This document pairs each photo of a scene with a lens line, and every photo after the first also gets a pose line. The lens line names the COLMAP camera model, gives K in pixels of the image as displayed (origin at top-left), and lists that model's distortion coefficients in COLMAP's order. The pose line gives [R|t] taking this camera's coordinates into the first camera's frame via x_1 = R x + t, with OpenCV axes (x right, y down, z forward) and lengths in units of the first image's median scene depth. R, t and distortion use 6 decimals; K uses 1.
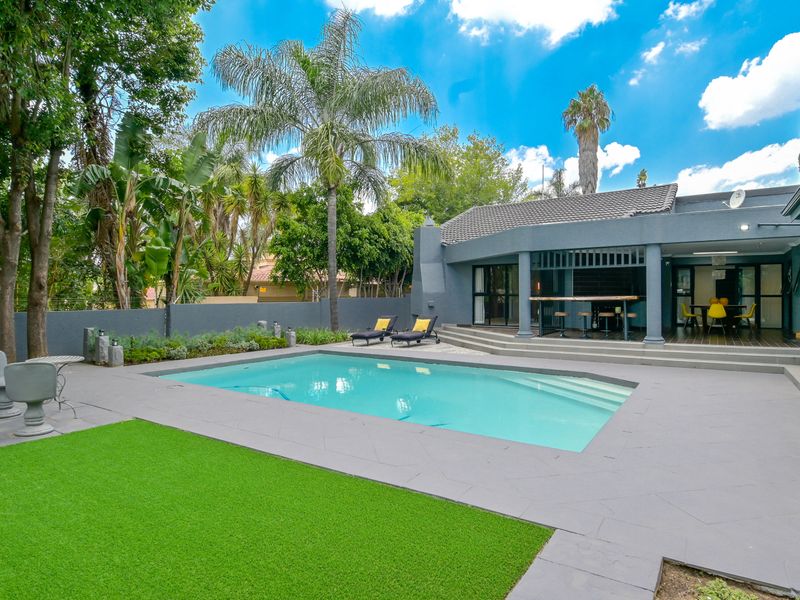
lens RADIAL K [[469.3, 0, 400.0], [0, 469.3, 300.0], [0, 0, 1]] dist [0.017873, -0.030831]
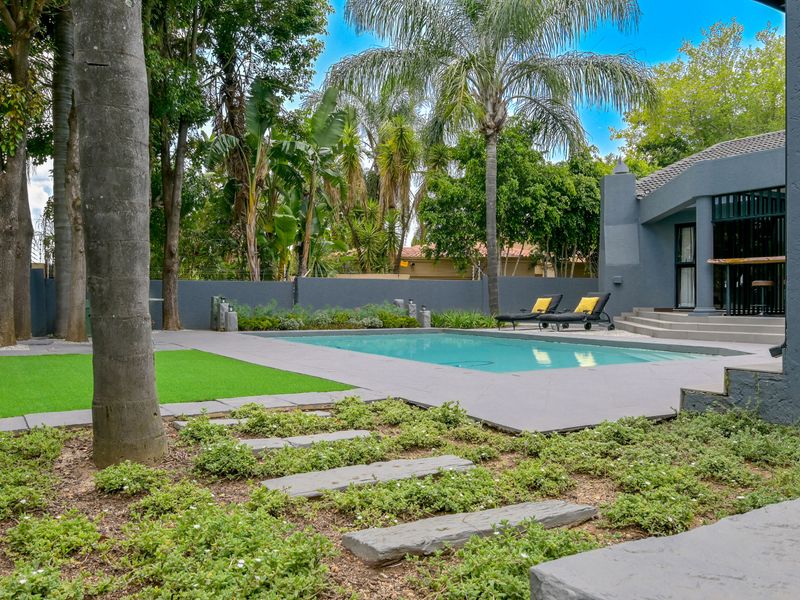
lens RADIAL K [[677.3, 0, 400.0], [0, 677.3, 300.0], [0, 0, 1]] dist [0.033566, -0.006213]
pose [[0.906402, 0.005215, -0.422383, 0.254871], [-0.006814, 0.999974, -0.002276, 0.054677], [0.422360, 0.004941, 0.906415, -0.126974]]
